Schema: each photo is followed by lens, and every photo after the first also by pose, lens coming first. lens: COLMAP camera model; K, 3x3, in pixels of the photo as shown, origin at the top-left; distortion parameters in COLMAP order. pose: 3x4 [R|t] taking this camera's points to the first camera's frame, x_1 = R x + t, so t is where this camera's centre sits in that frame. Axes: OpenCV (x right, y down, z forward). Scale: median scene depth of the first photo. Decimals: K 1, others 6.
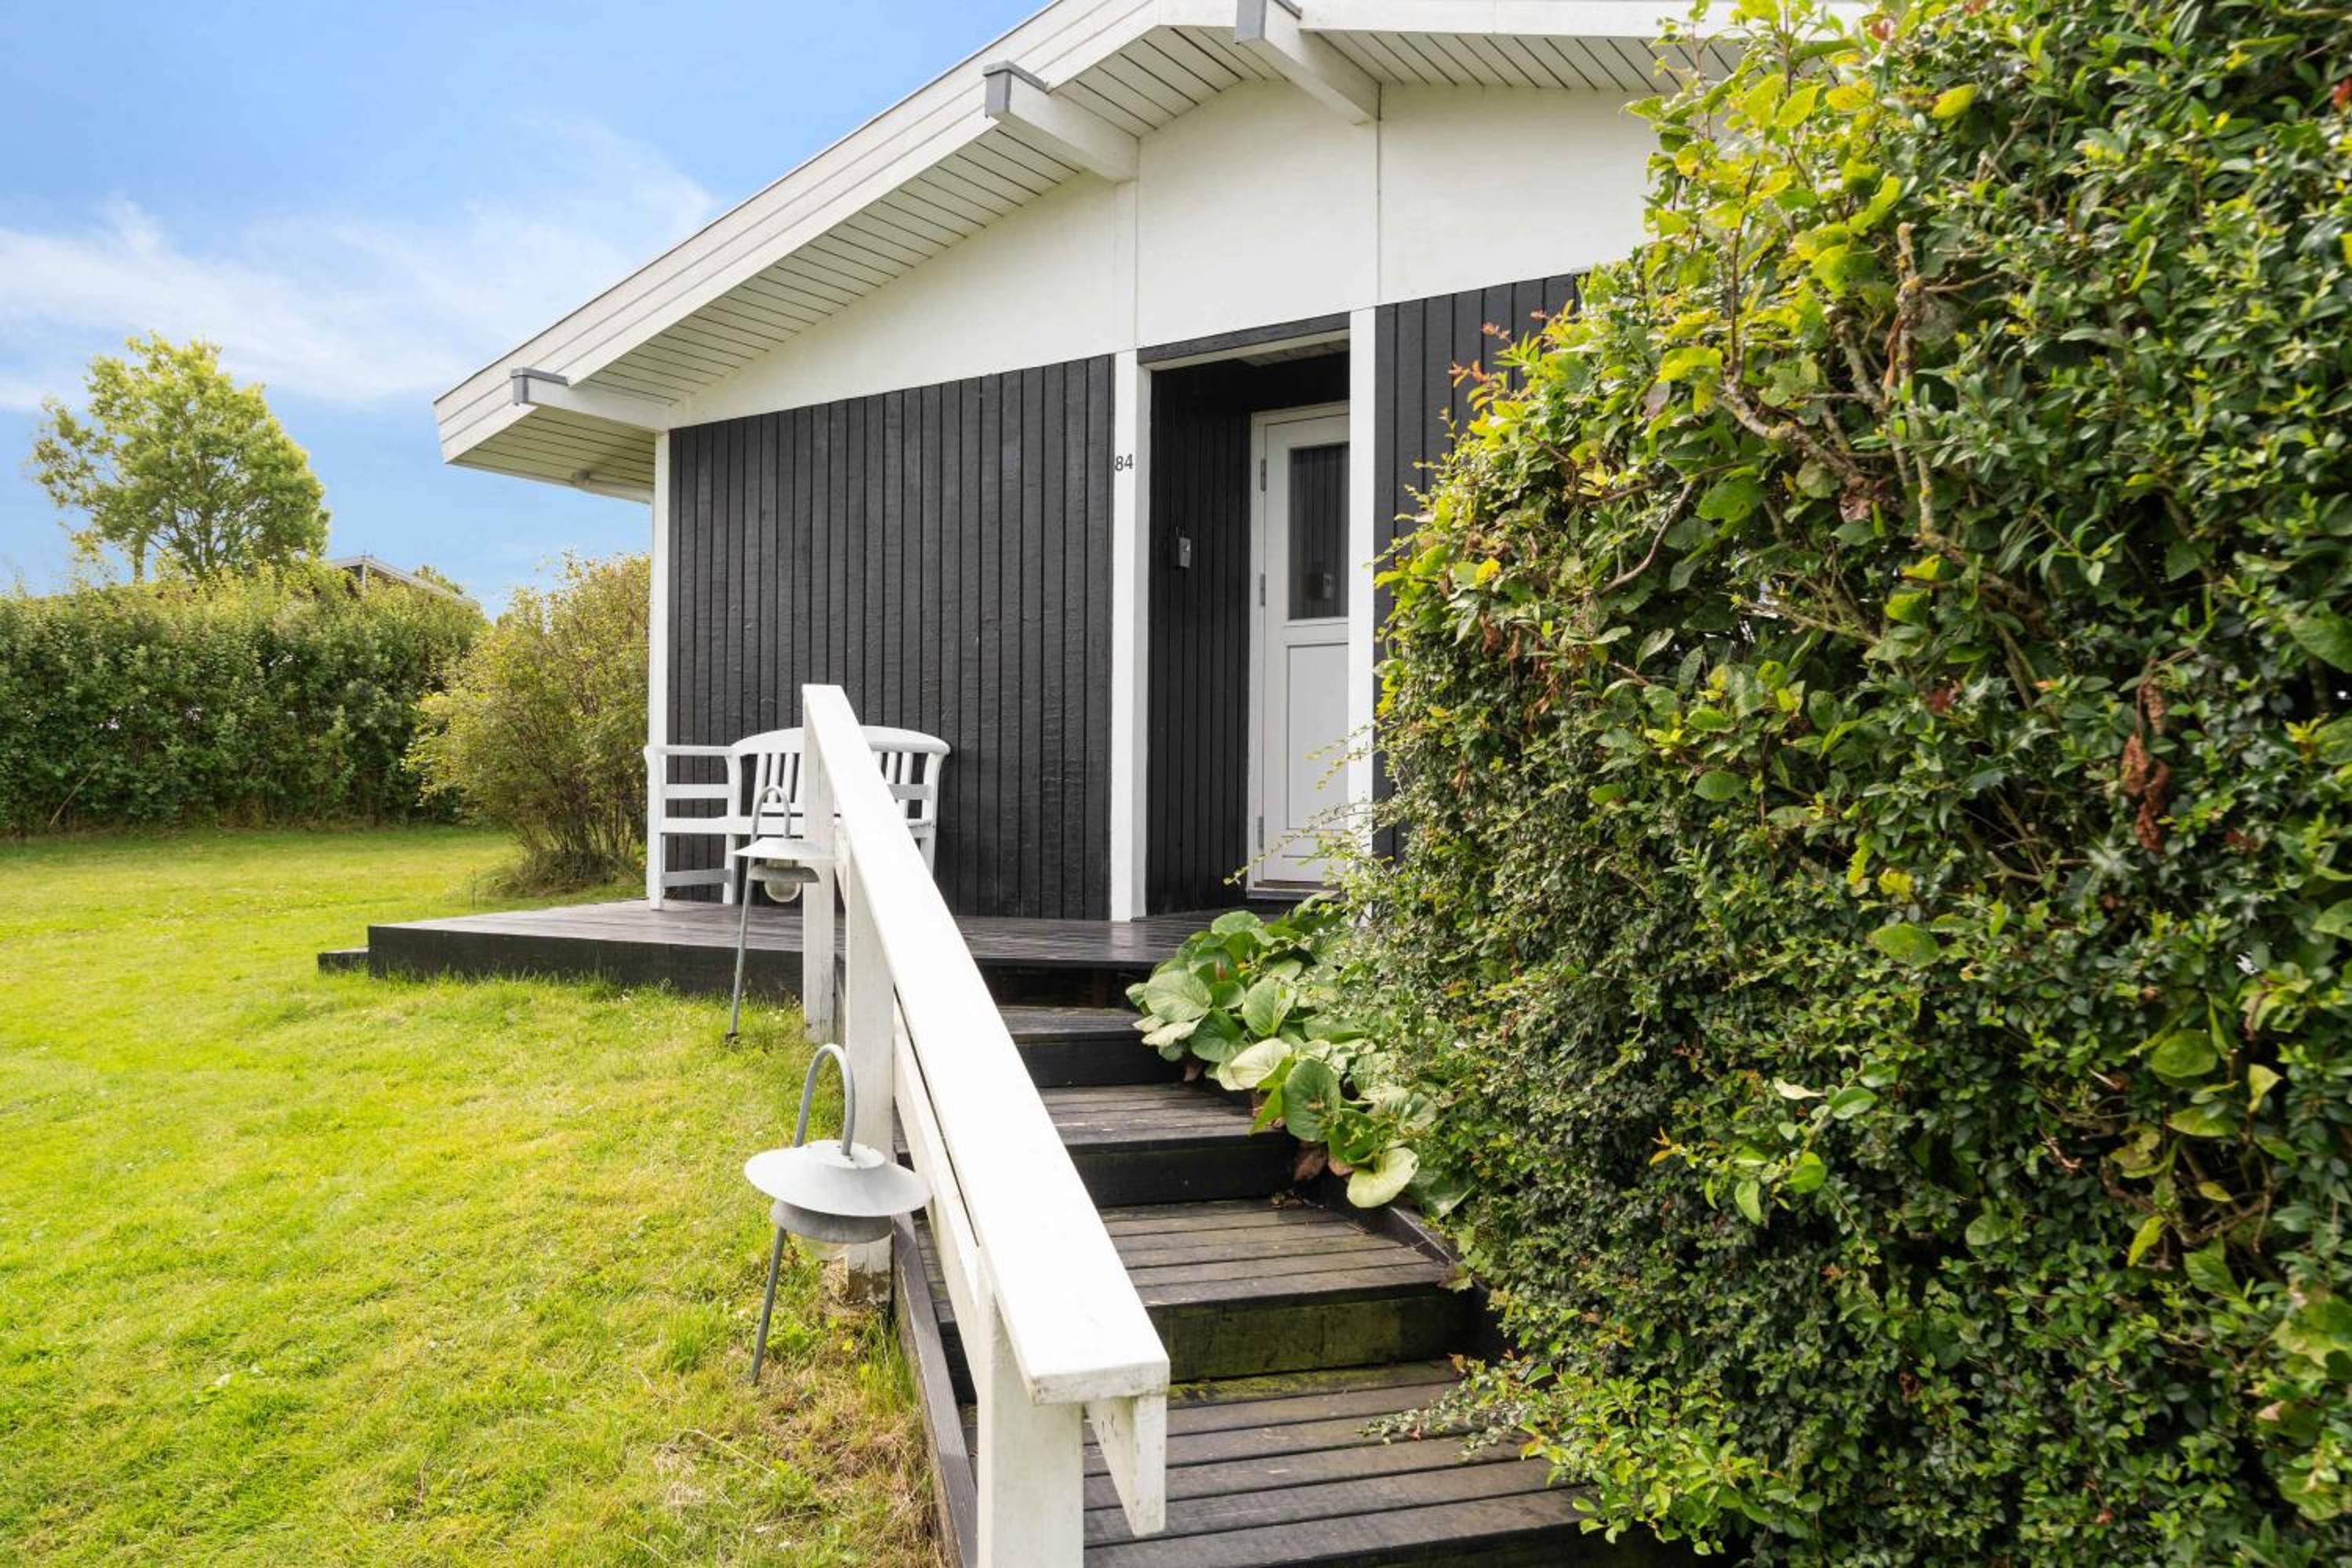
lens RADIAL K [[1687.2, 0, 1187.3], [0, 1687.2, 776.9], [0, 0, 1]] dist [-0.004308, -0.007473]
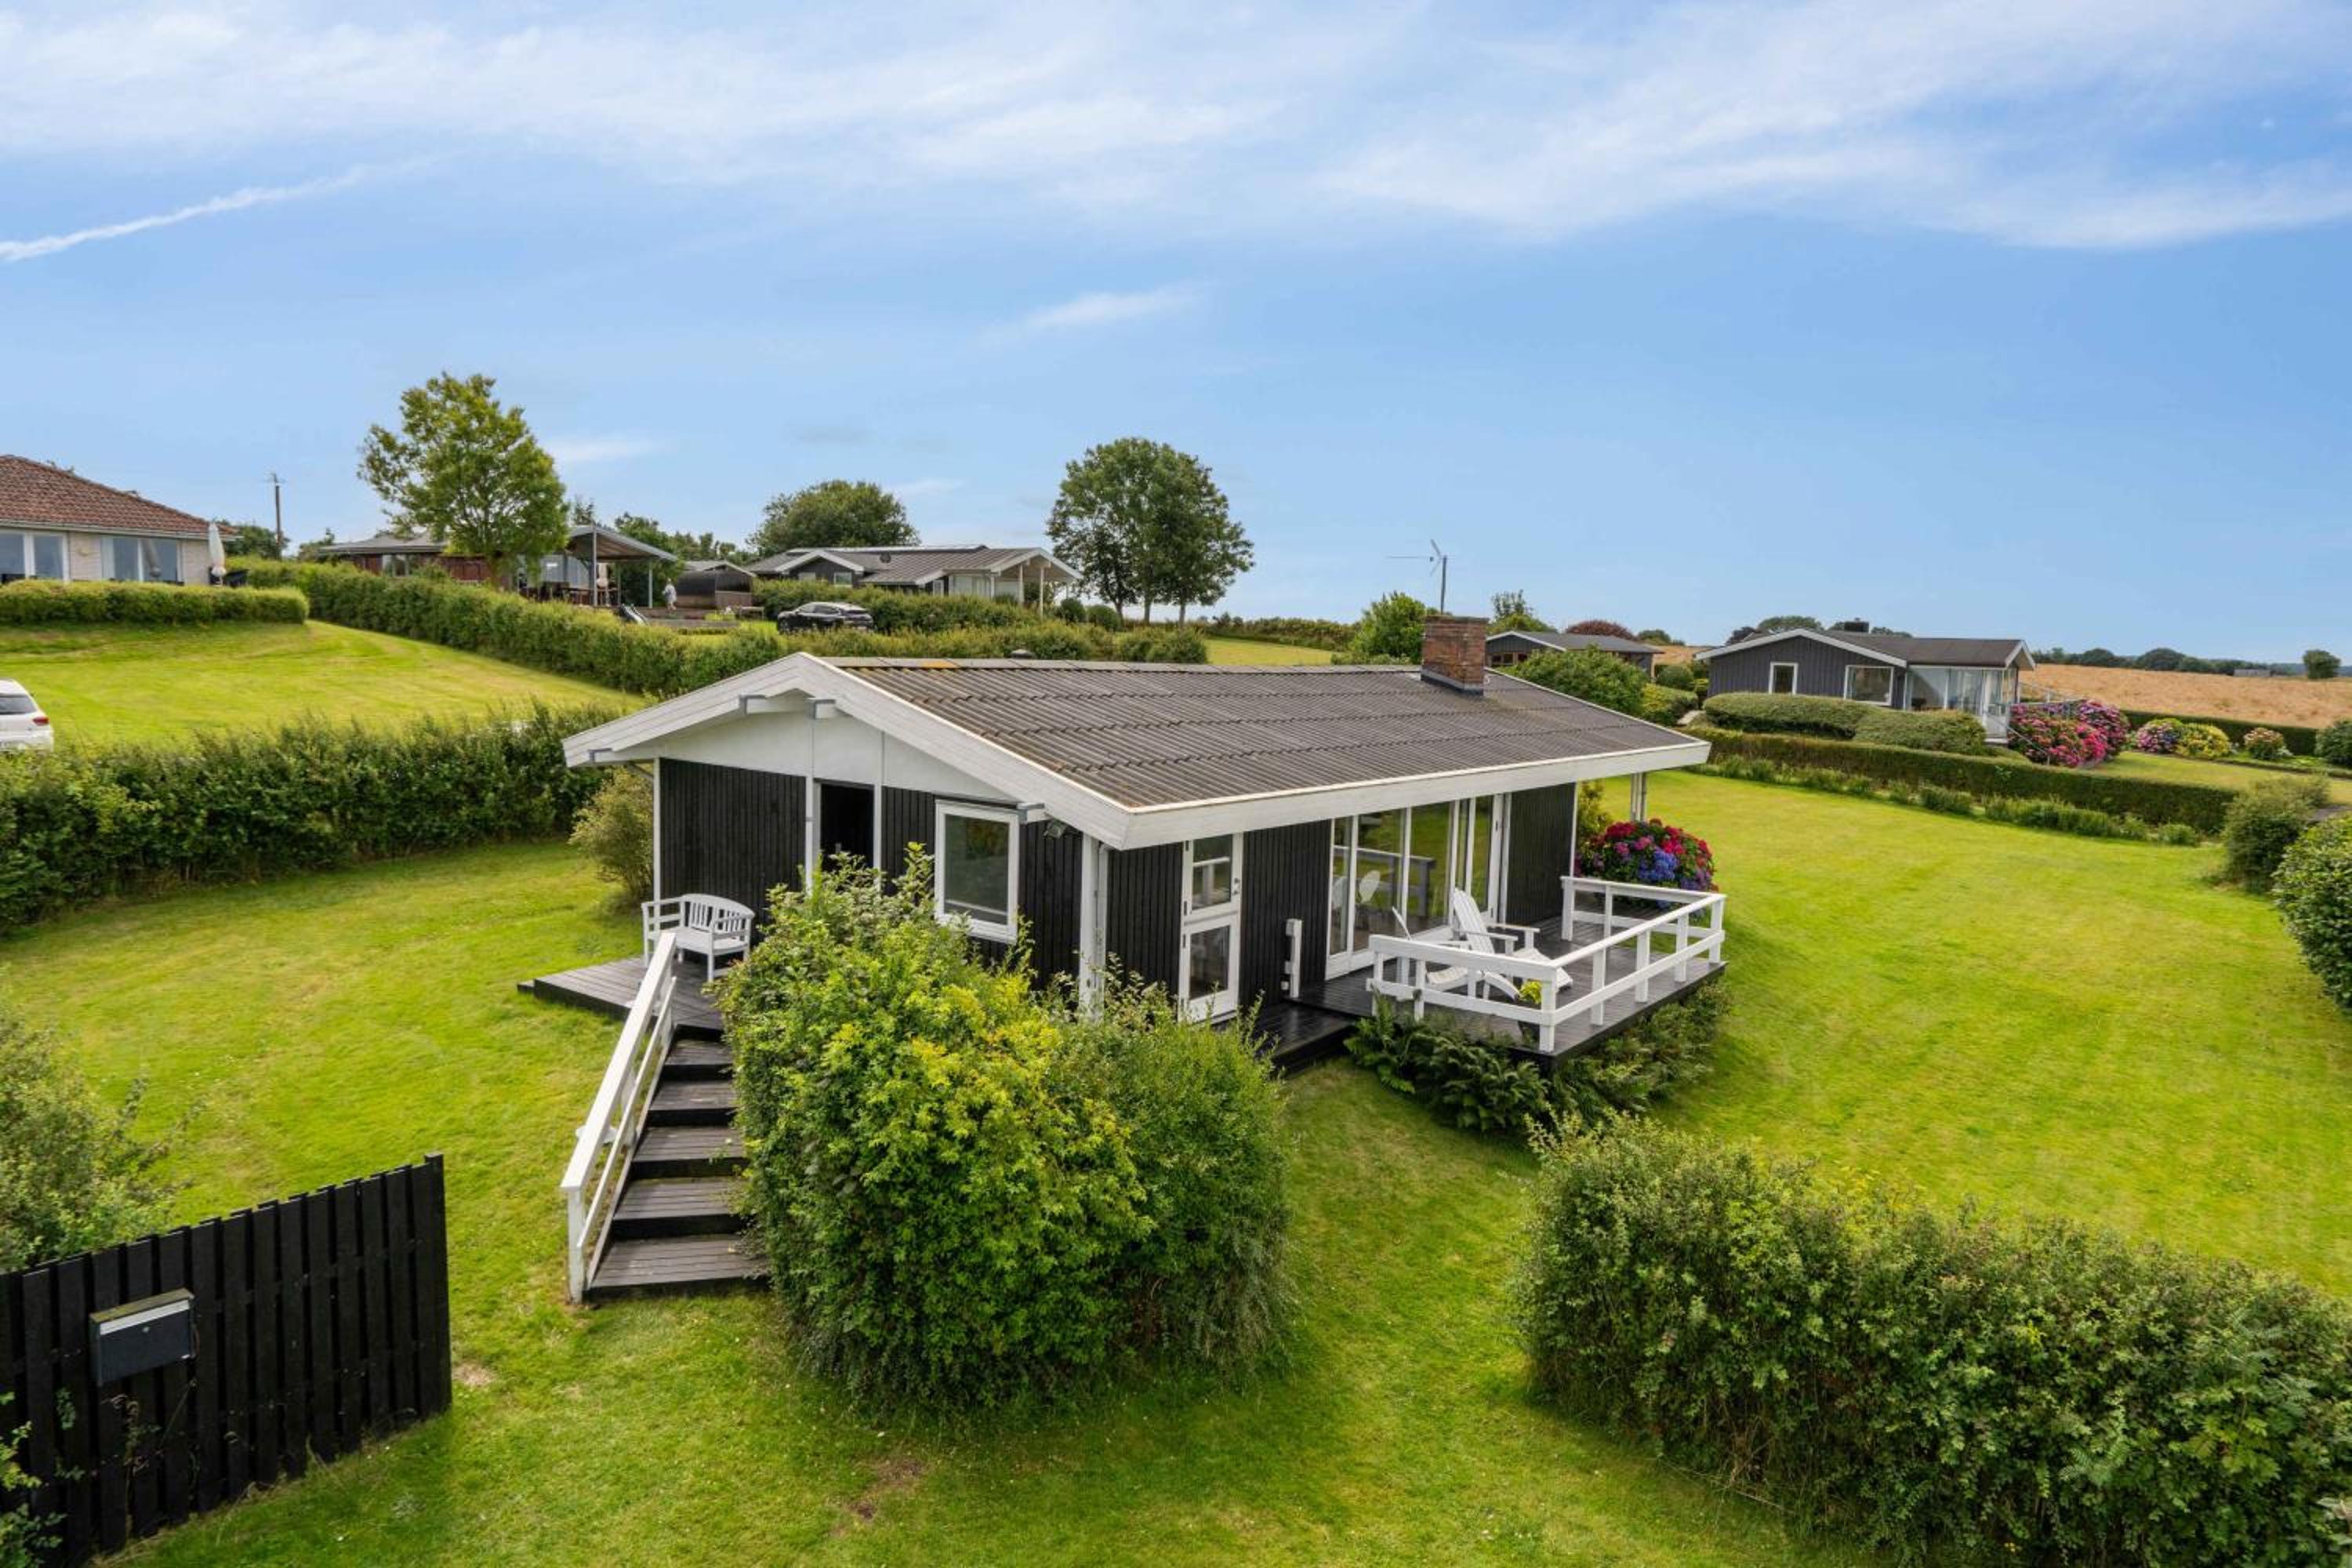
lens RADIAL K [[1385.0, 0, 1173.7], [0, 1385.0, 781.2], [0, 0, 1]] dist [0.000096, -0.003891]
pose [[0.996812, 0.035907, -0.071253, 0.553498], [-0.028059, 0.993728, 0.108242, -0.405744], [0.074693, -0.105898, 0.991568, -0.880399]]
